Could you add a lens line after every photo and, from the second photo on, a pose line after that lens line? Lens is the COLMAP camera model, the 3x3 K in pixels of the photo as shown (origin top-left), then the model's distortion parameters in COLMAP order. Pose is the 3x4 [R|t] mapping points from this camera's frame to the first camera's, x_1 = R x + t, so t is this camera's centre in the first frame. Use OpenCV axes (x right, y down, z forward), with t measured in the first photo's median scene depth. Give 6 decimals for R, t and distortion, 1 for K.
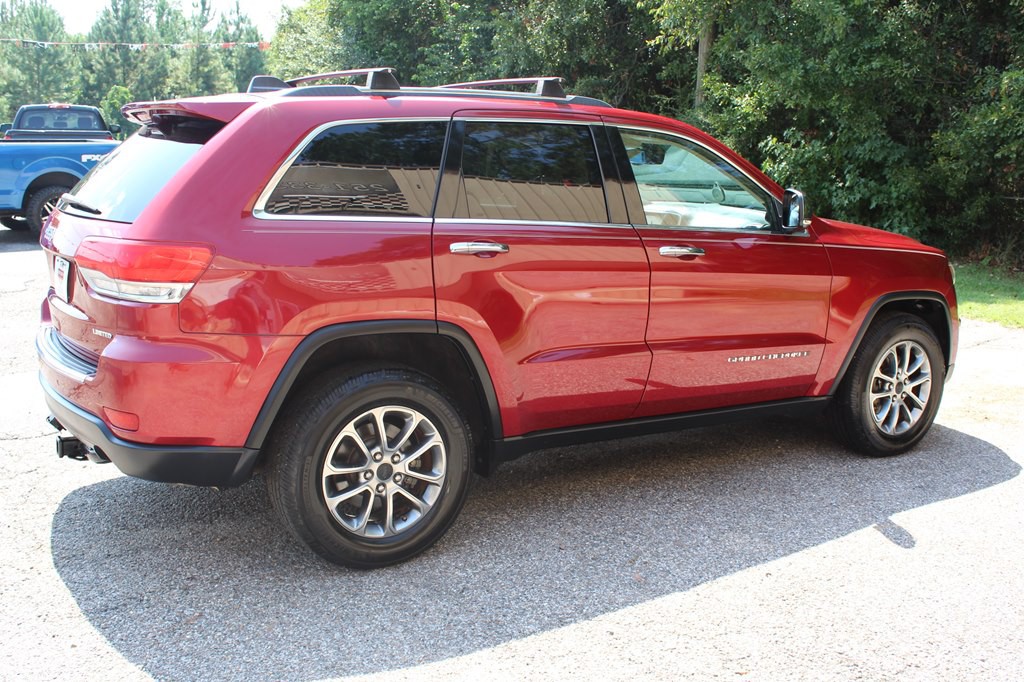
lens RADIAL K [[1016.8, 0, 512.0], [0, 1016.8, 341.0], [0, 0, 1]] dist [-0.121469, 0.141172]
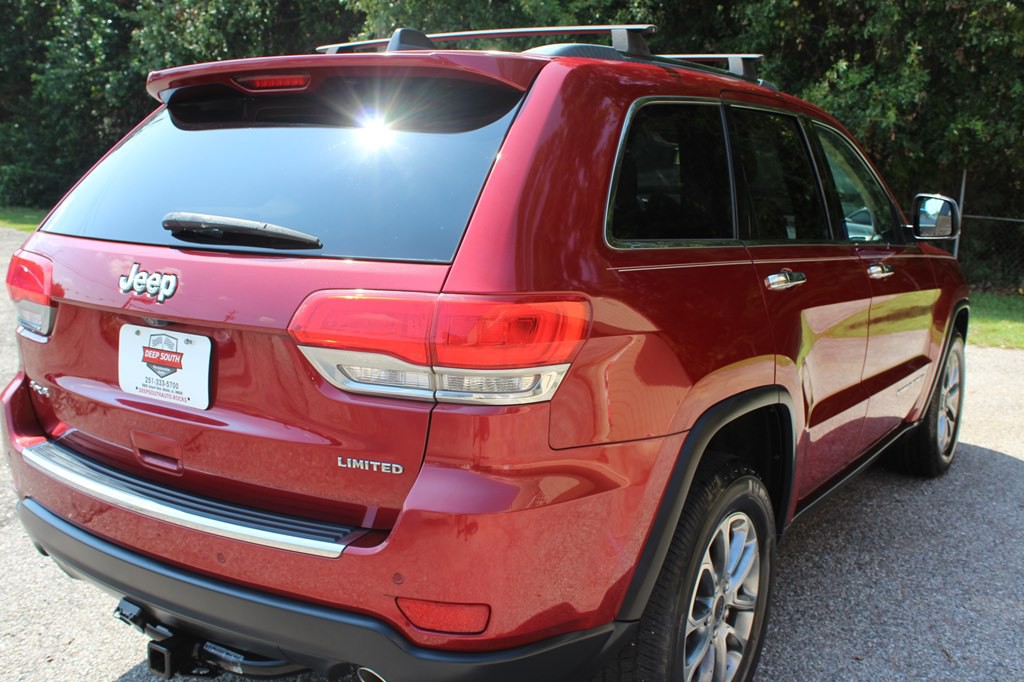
lens RADIAL K [[1016.8, 0, 512.0], [0, 1016.8, 341.0], [0, 0, 1]] dist [-0.121469, 0.141172]
pose [[0.915741, -0.071391, 0.395376, -0.467912], [0.074461, 0.997195, 0.007596, -0.063060], [-0.394809, 0.022484, 0.918488, 0.383104]]
